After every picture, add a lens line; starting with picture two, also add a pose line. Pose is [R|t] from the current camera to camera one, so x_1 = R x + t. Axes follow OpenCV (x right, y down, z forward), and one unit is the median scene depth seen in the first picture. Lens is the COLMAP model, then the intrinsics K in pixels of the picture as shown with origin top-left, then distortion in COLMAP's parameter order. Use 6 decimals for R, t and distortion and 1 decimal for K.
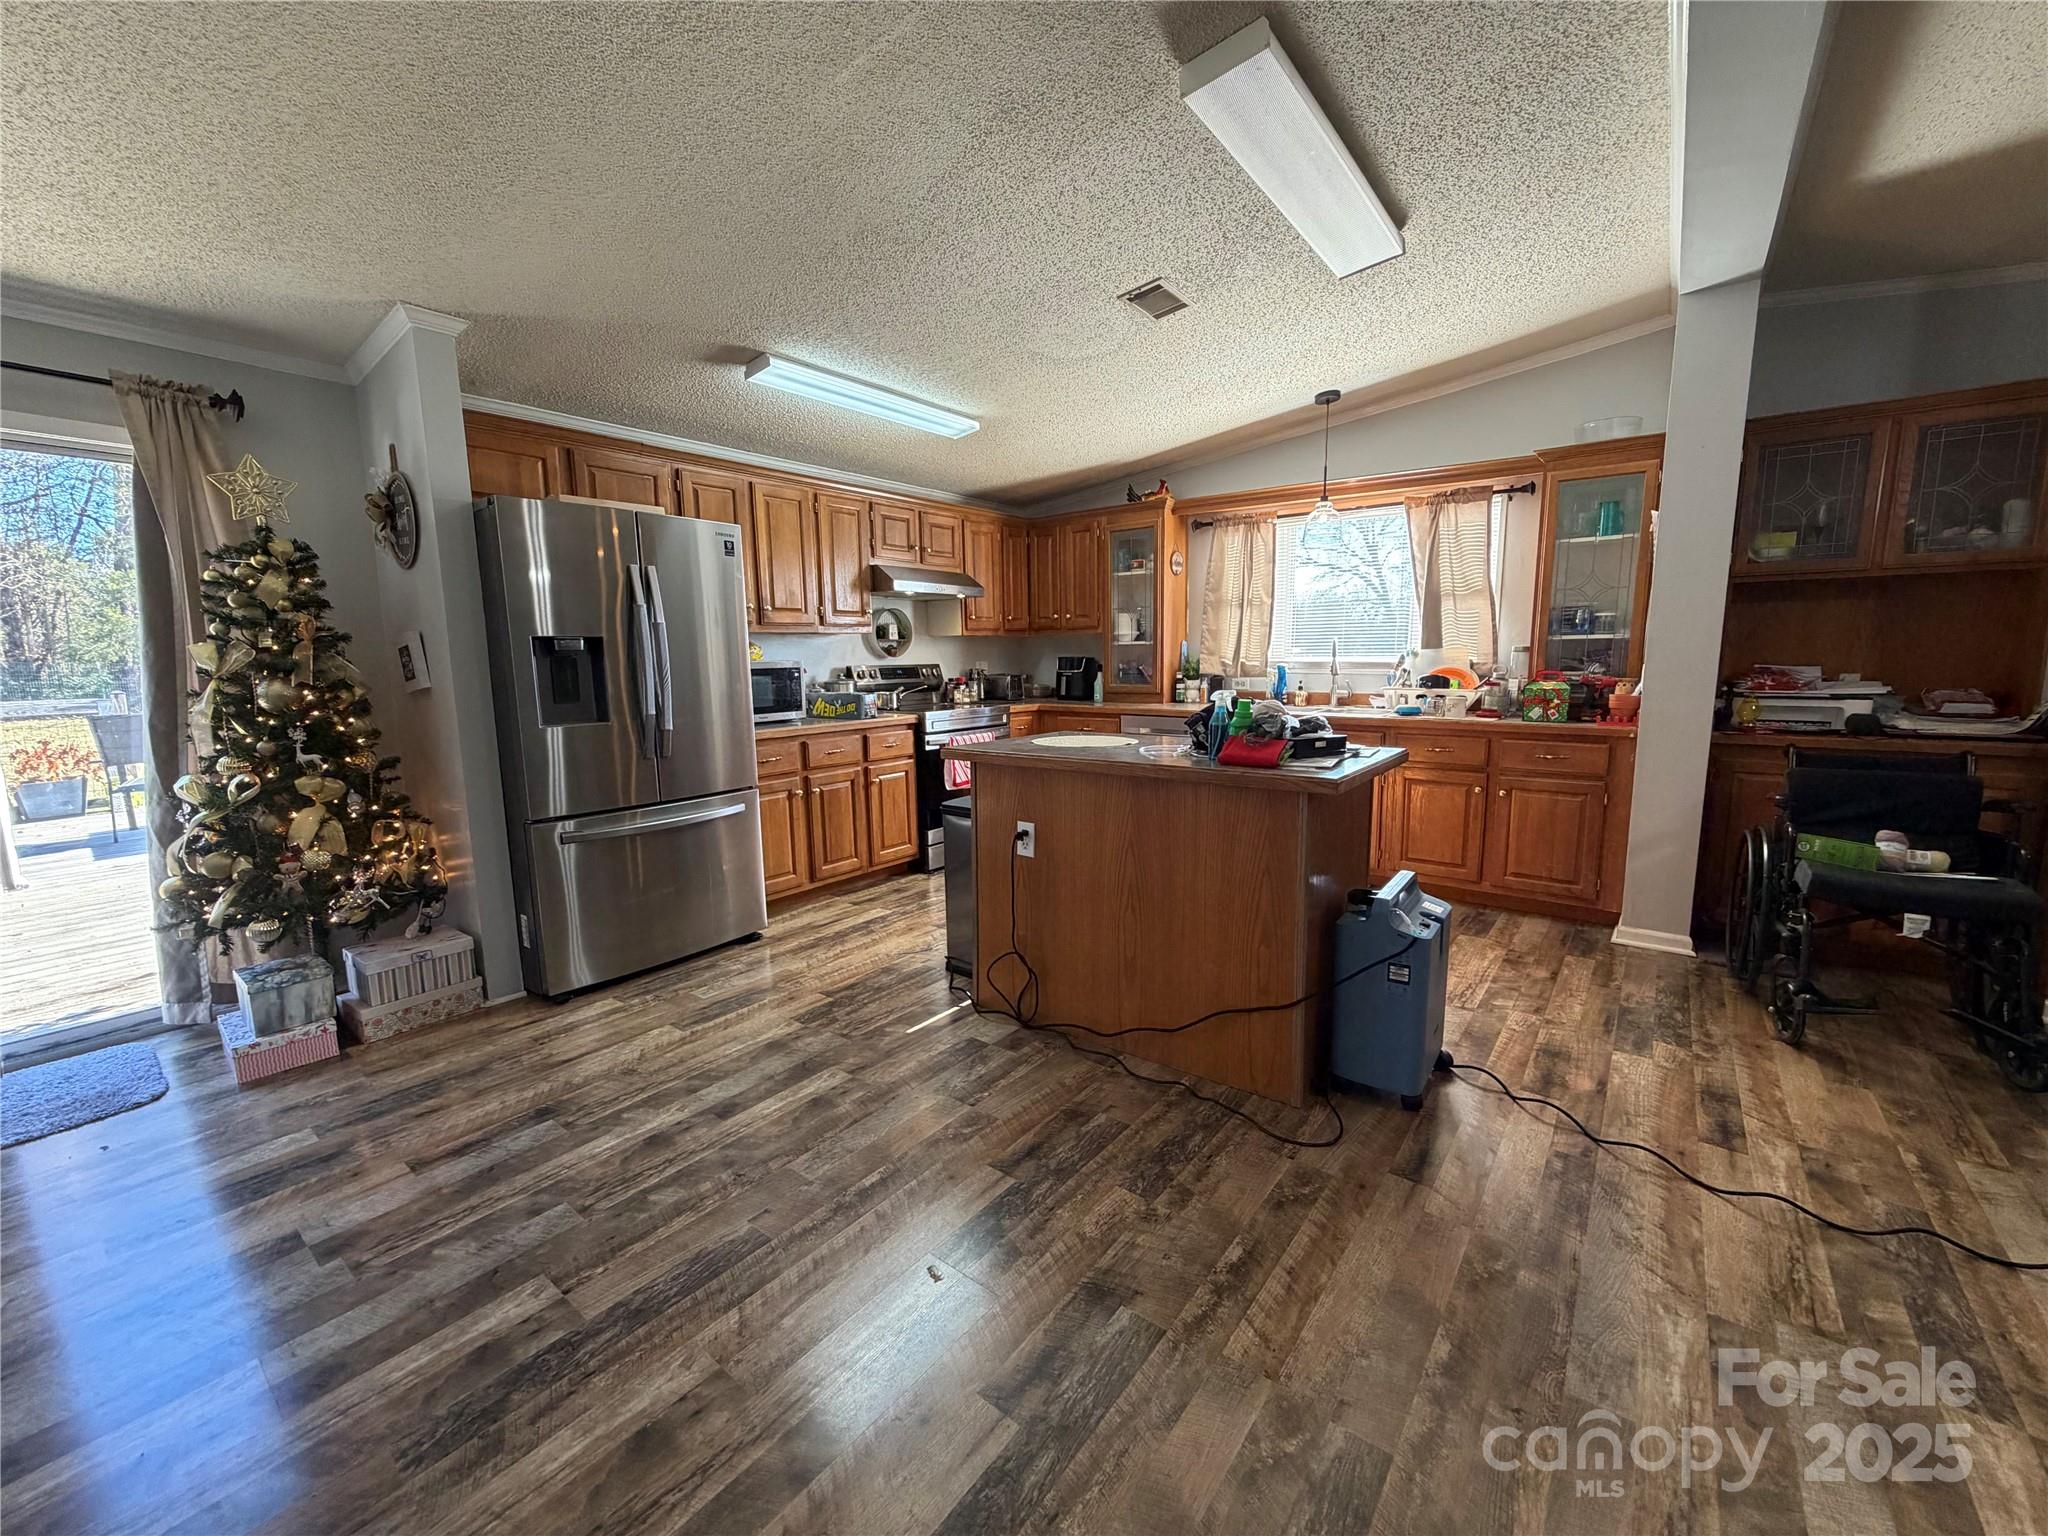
lens RADIAL K [[815.7, 0, 1022.6], [0, 815.7, 768.6], [0, 0, 1]] dist [0.001631, -0.000268]
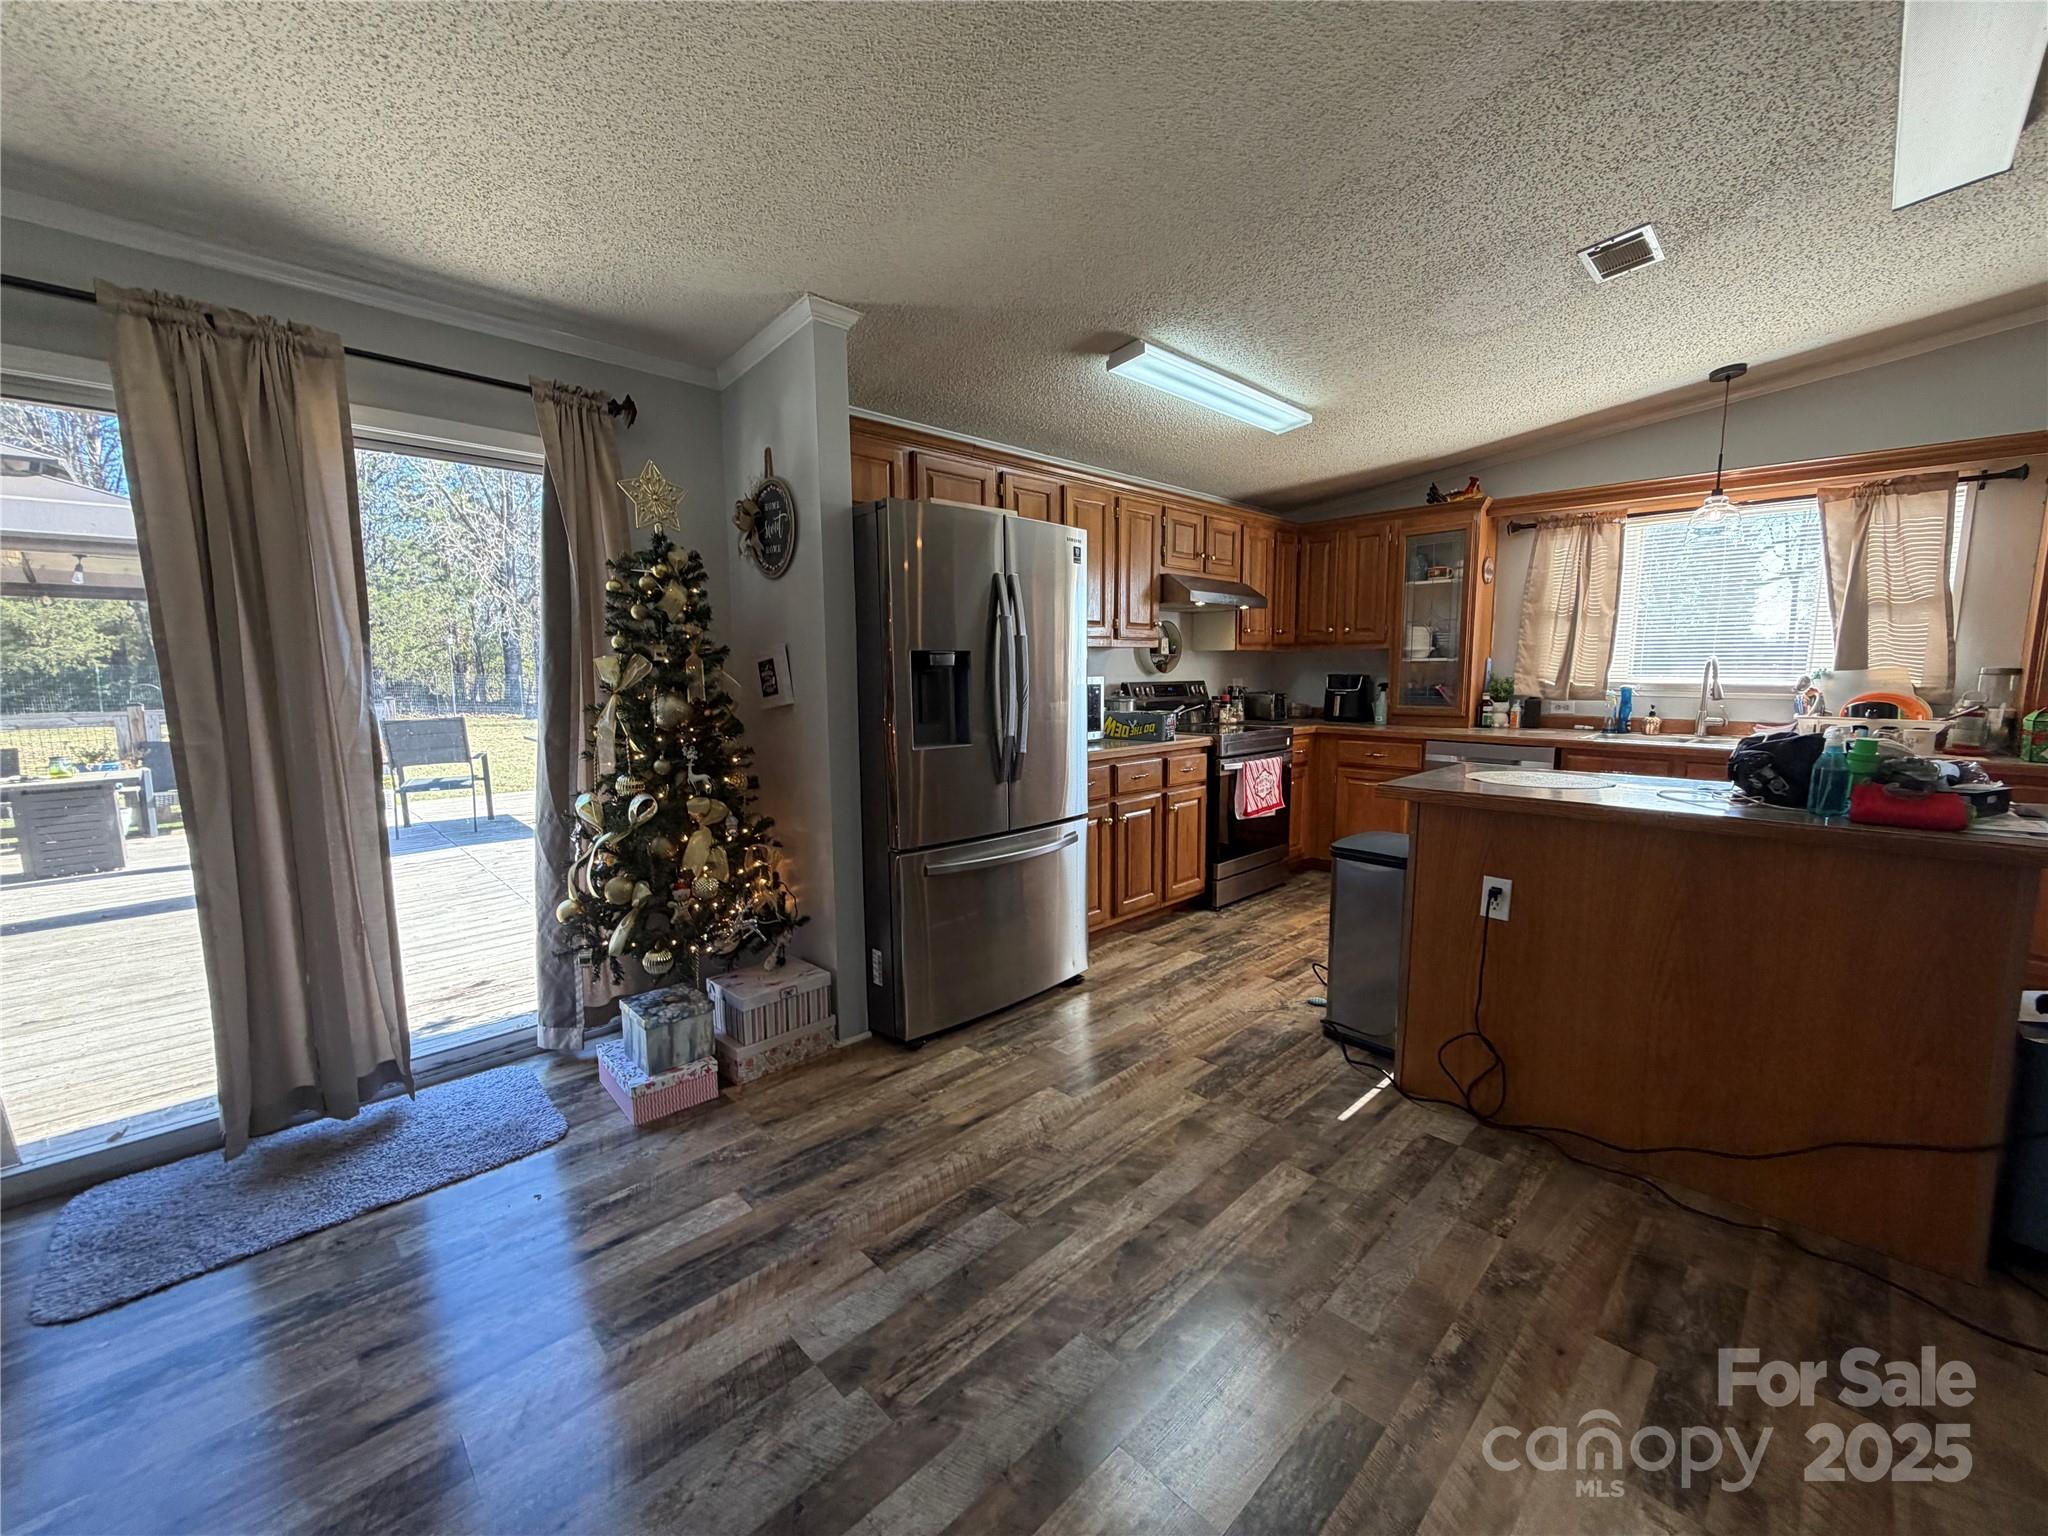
lens RADIAL K [[815.7, 0, 1022.6], [0, 815.7, 768.6], [0, 0, 1]] dist [0.001631, -0.000268]
pose [[0.990853, 0.024846, -0.132642, -0.332188], [-0.026897, 0.999544, -0.013696, -0.018736], [0.132241, 0.017138, 0.991069, 0.101155]]
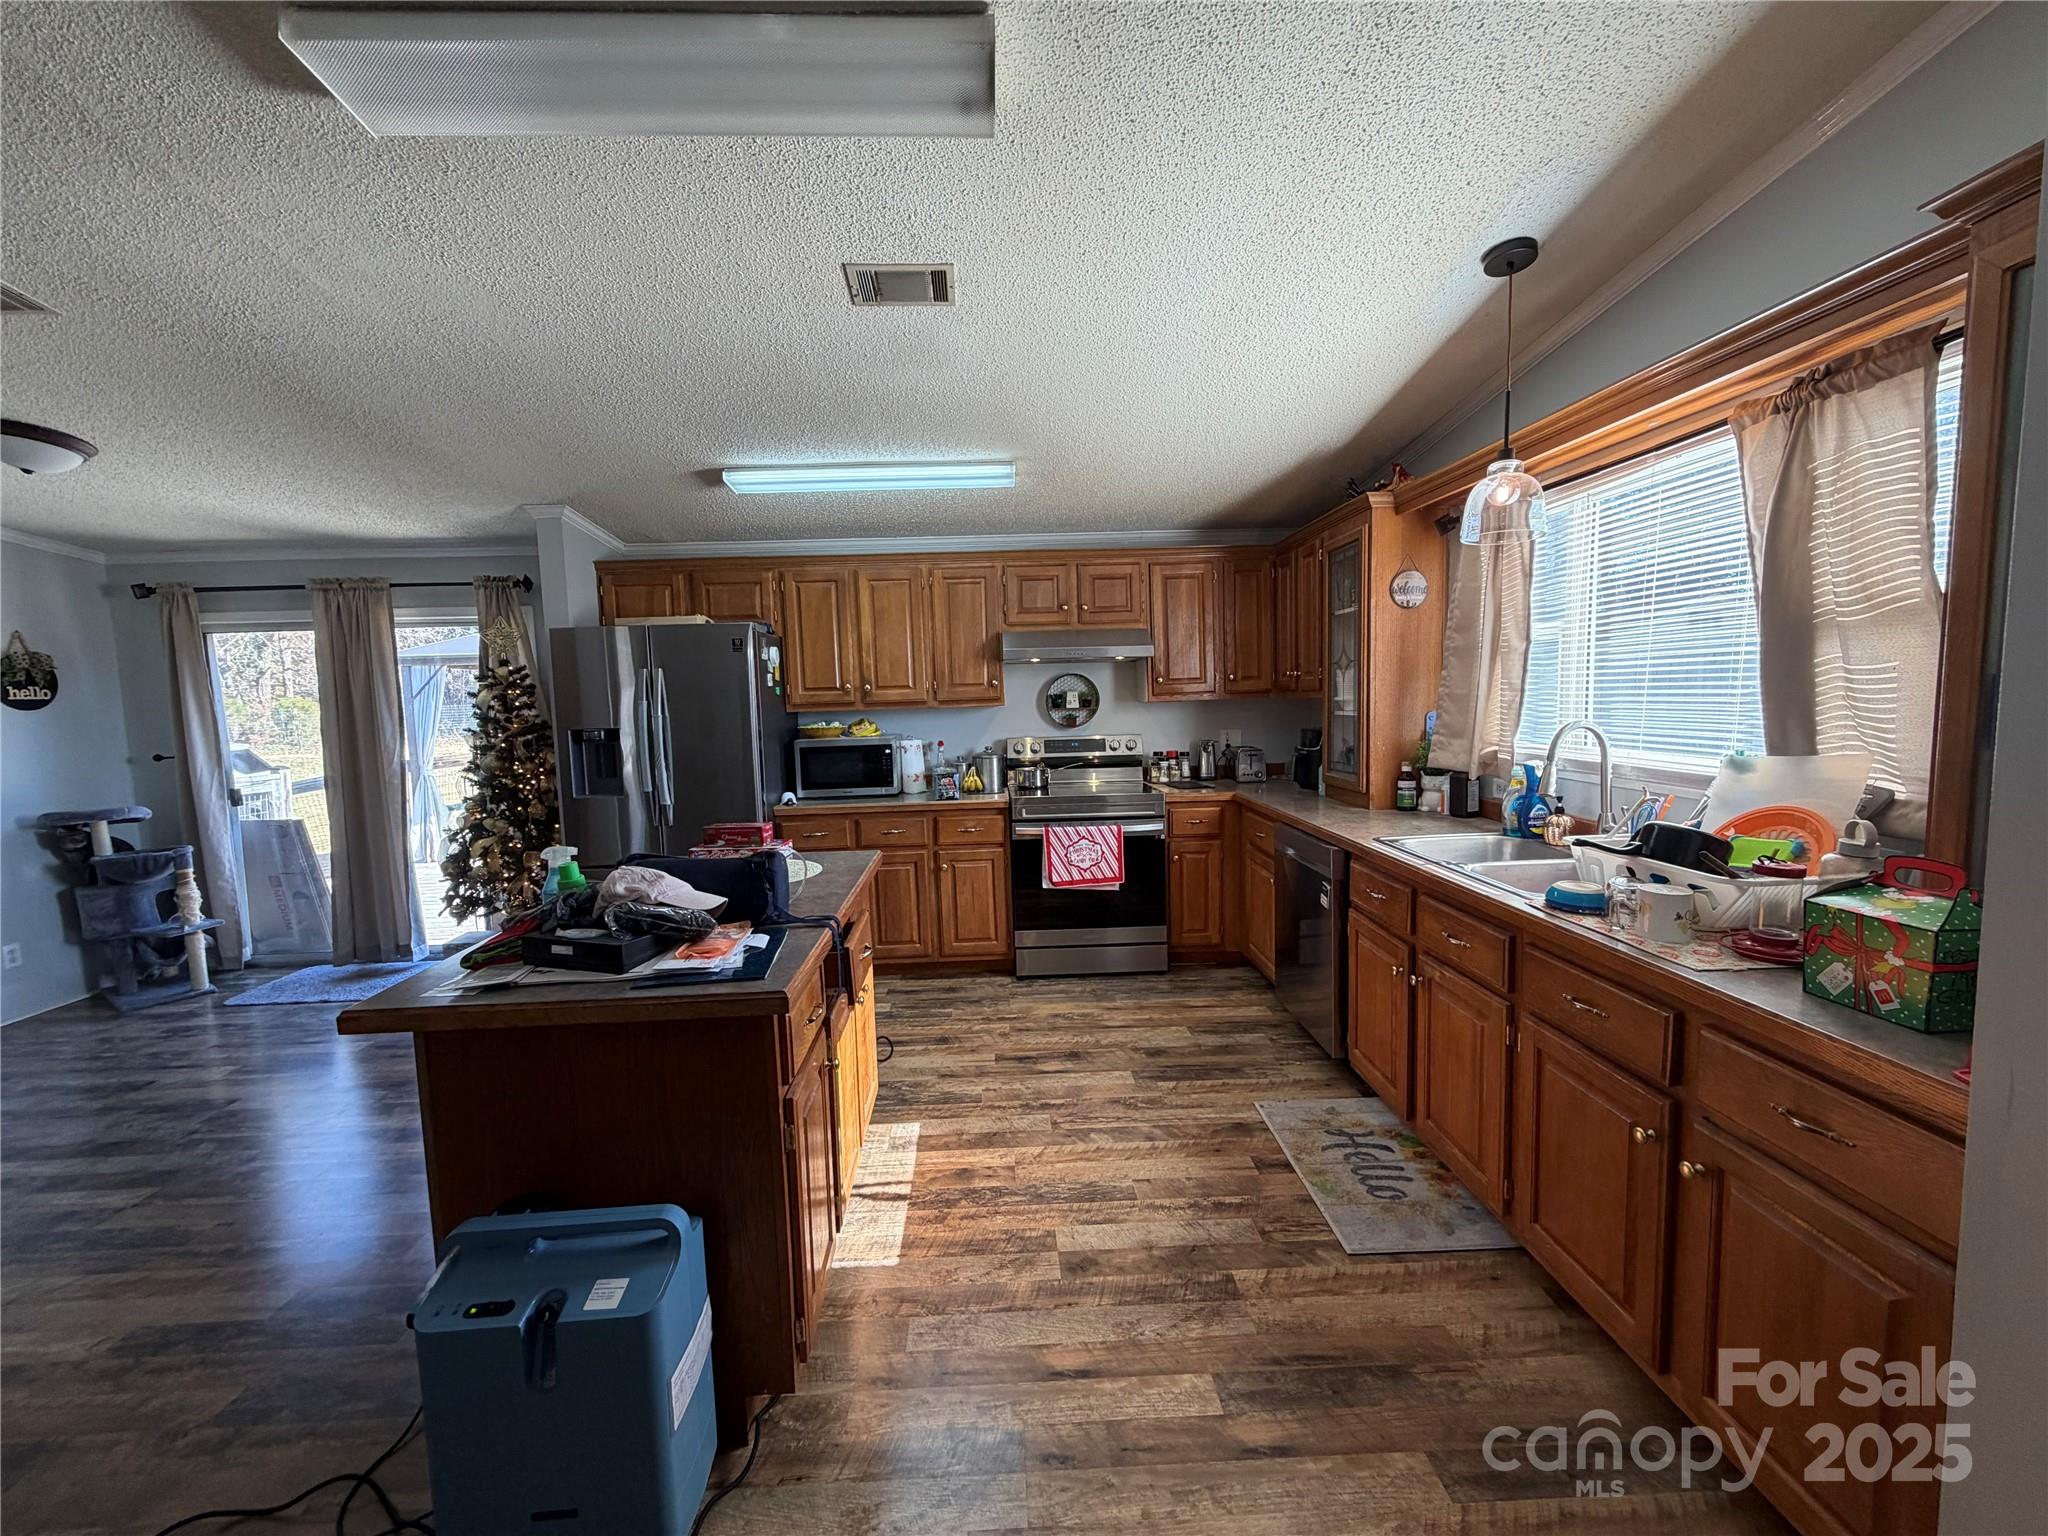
lens RADIAL K [[815.7, 0, 1022.6], [0, 815.7, 768.6], [0, 0, 1]] dist [0.001631, -0.000268]
pose [[0.646487, 0.063570, -0.760272, 0.848533], [-0.087783, 0.996102, 0.008644, -0.164883], [0.757858, 0.061151, 0.649548, 0.659768]]
